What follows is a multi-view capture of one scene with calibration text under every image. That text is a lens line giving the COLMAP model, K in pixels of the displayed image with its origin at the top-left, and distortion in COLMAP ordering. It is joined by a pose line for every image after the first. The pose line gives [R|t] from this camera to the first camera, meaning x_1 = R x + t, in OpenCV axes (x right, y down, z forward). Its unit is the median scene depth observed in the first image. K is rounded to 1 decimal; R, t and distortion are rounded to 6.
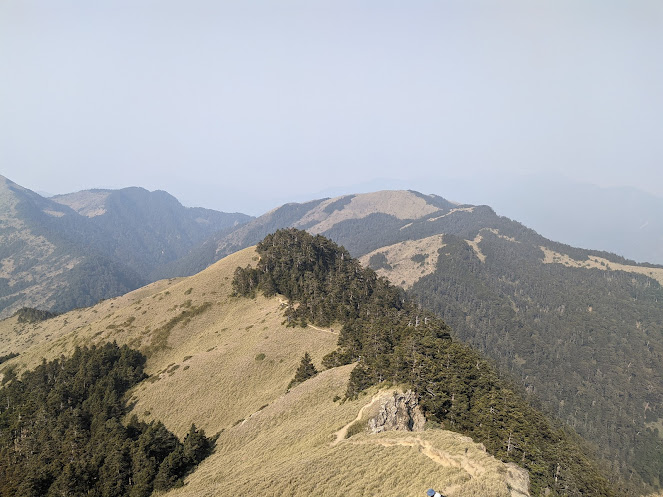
lens RADIAL K [[493.2, 0, 331.5], [0, 493.2, 248.5], [0, 0, 1]] dist [0.119925, -0.161817]
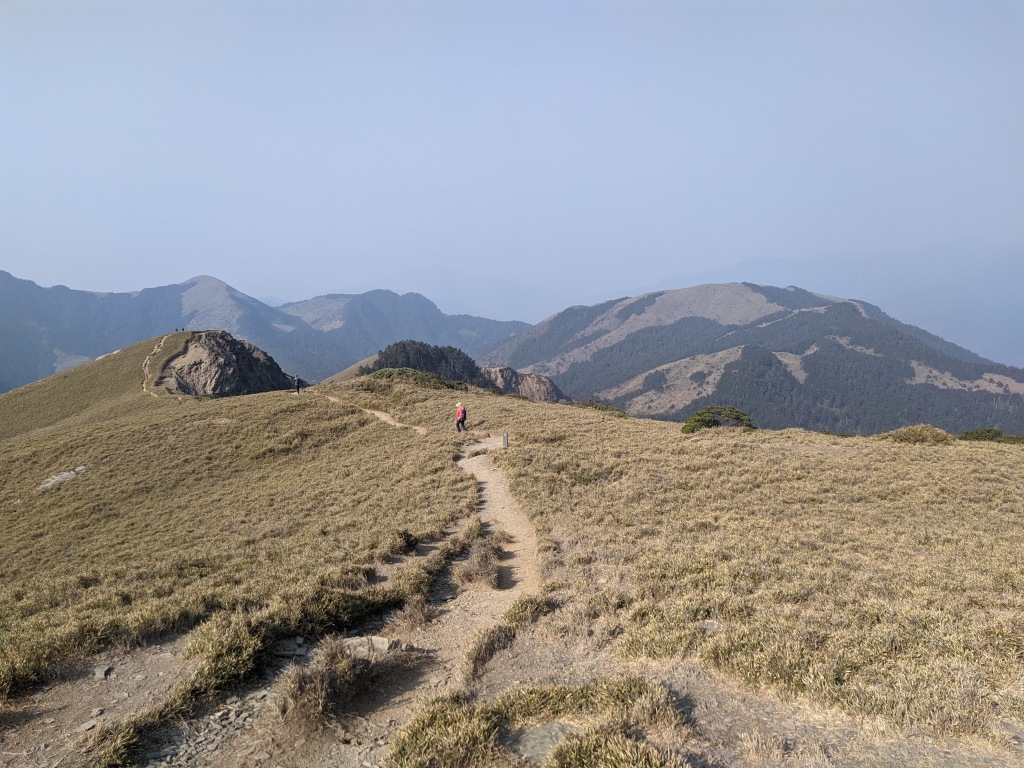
lens RADIAL K [[761.7, 0, 512.0], [0, 761.7, 384.0], [0, 0, 1]] dist [0.119925, -0.161817]
pose [[0.975671, -0.004581, -0.219191, 0.081591], [0.007752, 0.999877, 0.013606, 0.006716], [0.219101, -0.014974, 0.975587, -0.125935]]
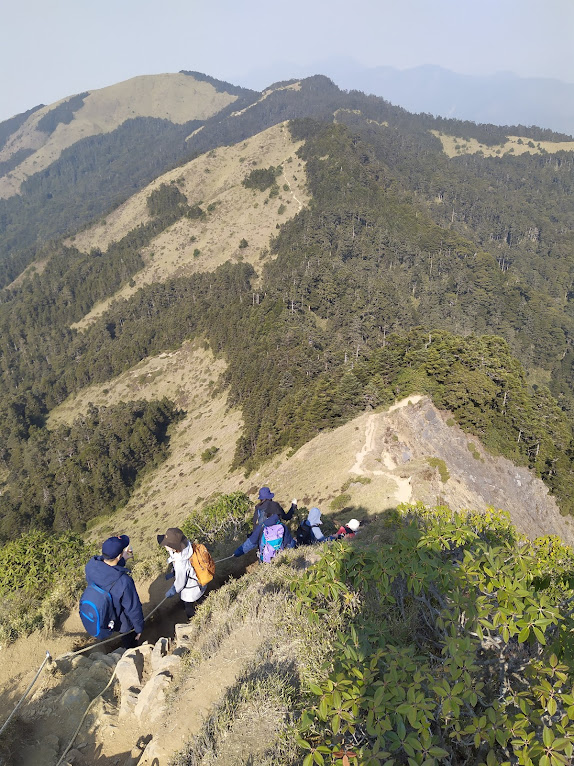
lens RADIAL K [[578.1, 0, 287.0], [0, 578.1, 383.0], [0, 0, 1]] dist [0.102922, -0.173389]
pose [[0.937430, -0.246825, 0.245565, 0.014719], [0.155797, 0.928114, 0.338130, 0.008269], [-0.311371, -0.278715, 0.908497, 0.253117]]
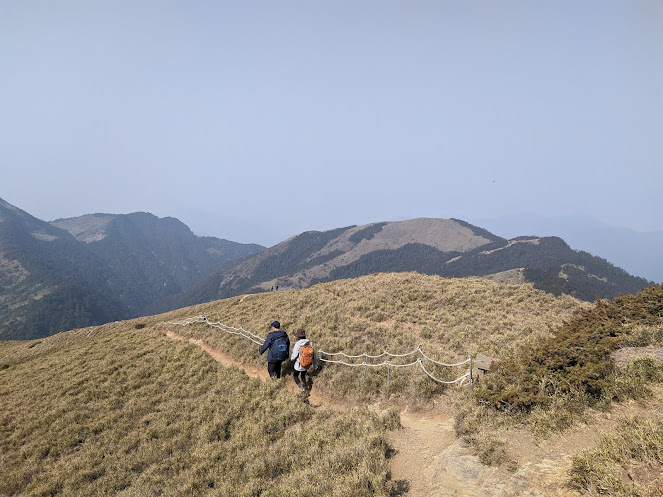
lens RADIAL K [[493.2, 0, 331.5], [0, 493.2, 248.5], [0, 0, 1]] dist [0.119925, -0.161817]
pose [[0.998740, 0.028069, -0.041601, -0.010910], [-0.031183, 0.996606, -0.076188, 0.003468], [0.039322, 0.077389, 0.996225, 0.169970]]
